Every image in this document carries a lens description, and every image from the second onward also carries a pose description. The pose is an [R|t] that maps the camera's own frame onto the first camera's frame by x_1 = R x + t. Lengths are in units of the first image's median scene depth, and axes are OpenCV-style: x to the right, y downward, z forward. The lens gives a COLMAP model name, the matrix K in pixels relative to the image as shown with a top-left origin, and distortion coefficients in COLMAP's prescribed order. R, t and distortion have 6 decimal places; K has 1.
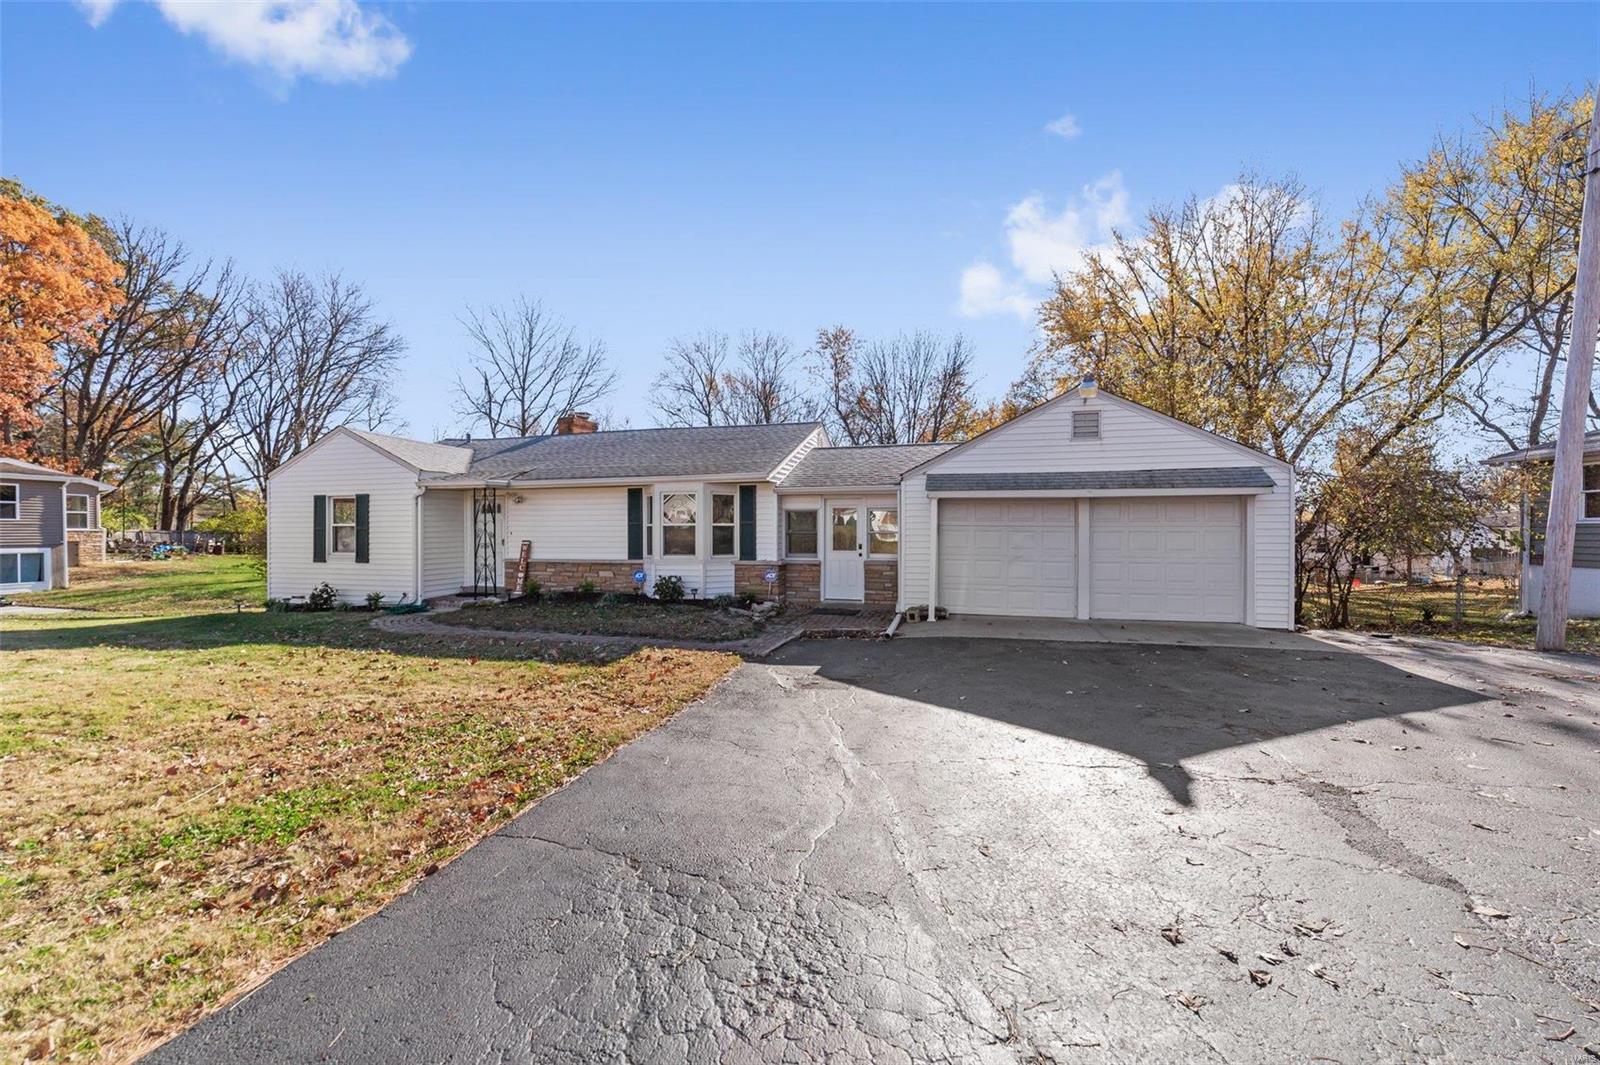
lens RADIAL K [[647.5, 0, 789.8], [0, 647.5, 510.9], [0, 0, 1]] dist [-0.019877, 0.009597]
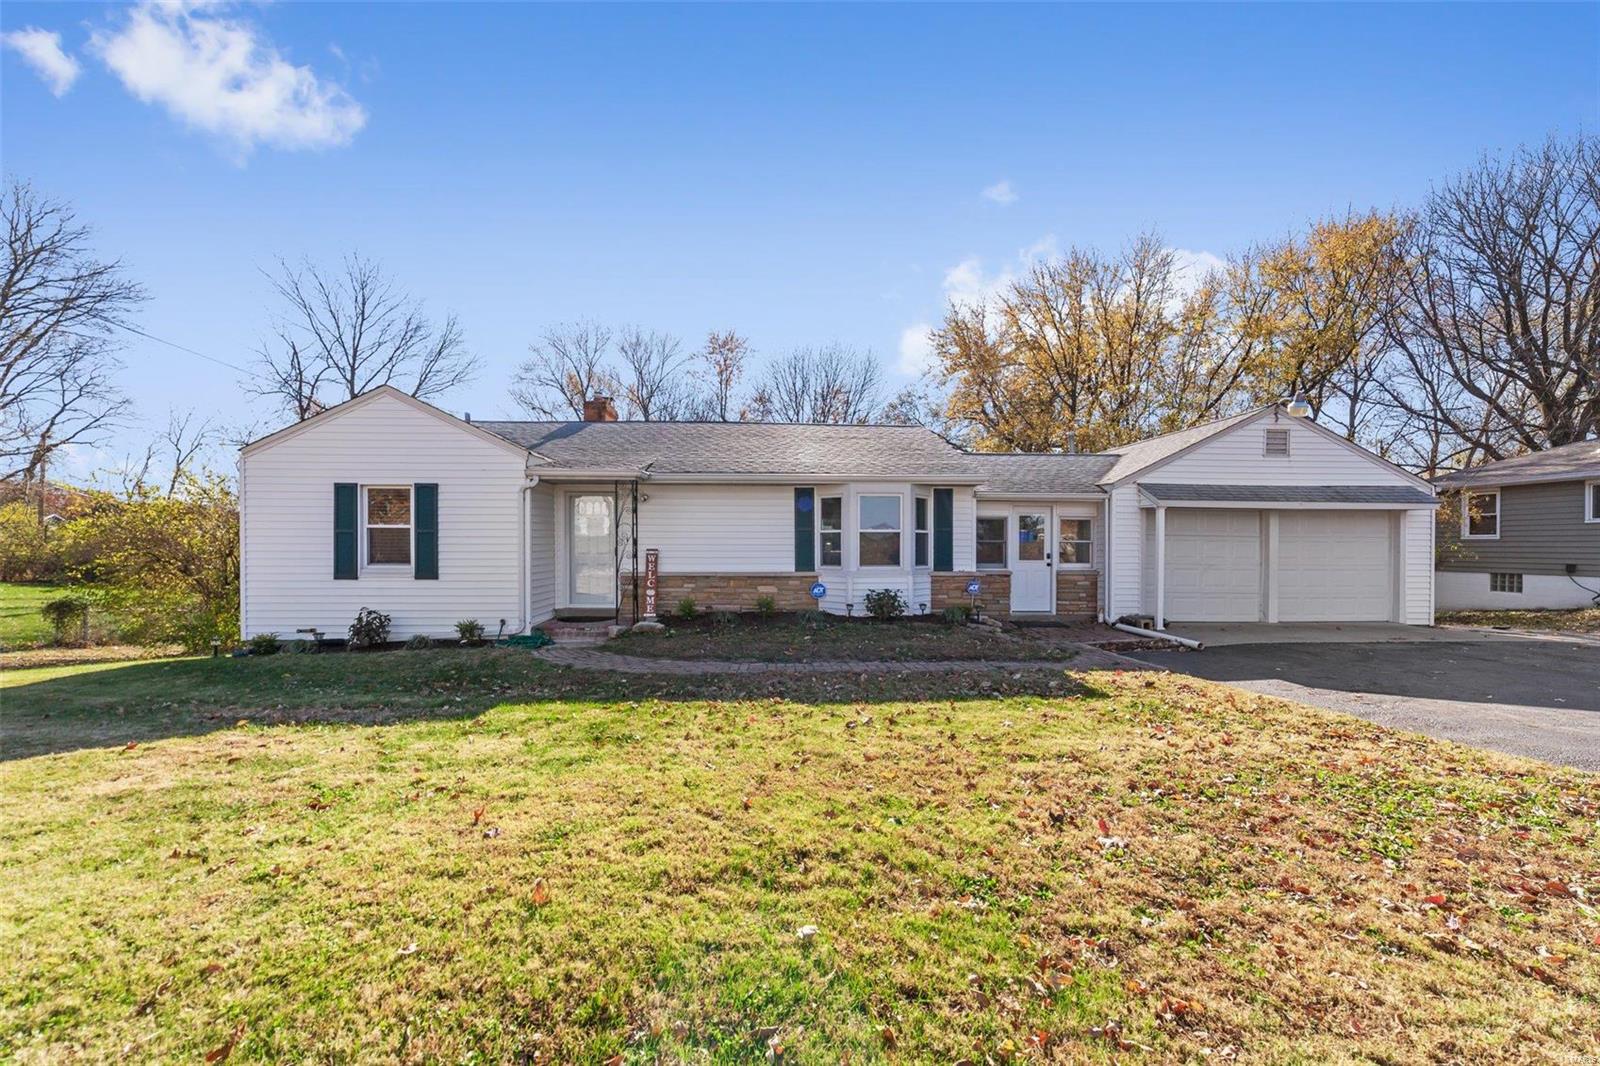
lens RADIAL K [[649.0, 0, 800.0], [0, 649.0, 533.0], [0, 0, 1]] dist [-0.020903, 0.010258]
pose [[0.946859, 0.011837, 0.321430, -0.528395], [-0.014799, 0.999868, 0.006771, 0.018885], [-0.321307, -0.011168, 0.946909, 0.196439]]
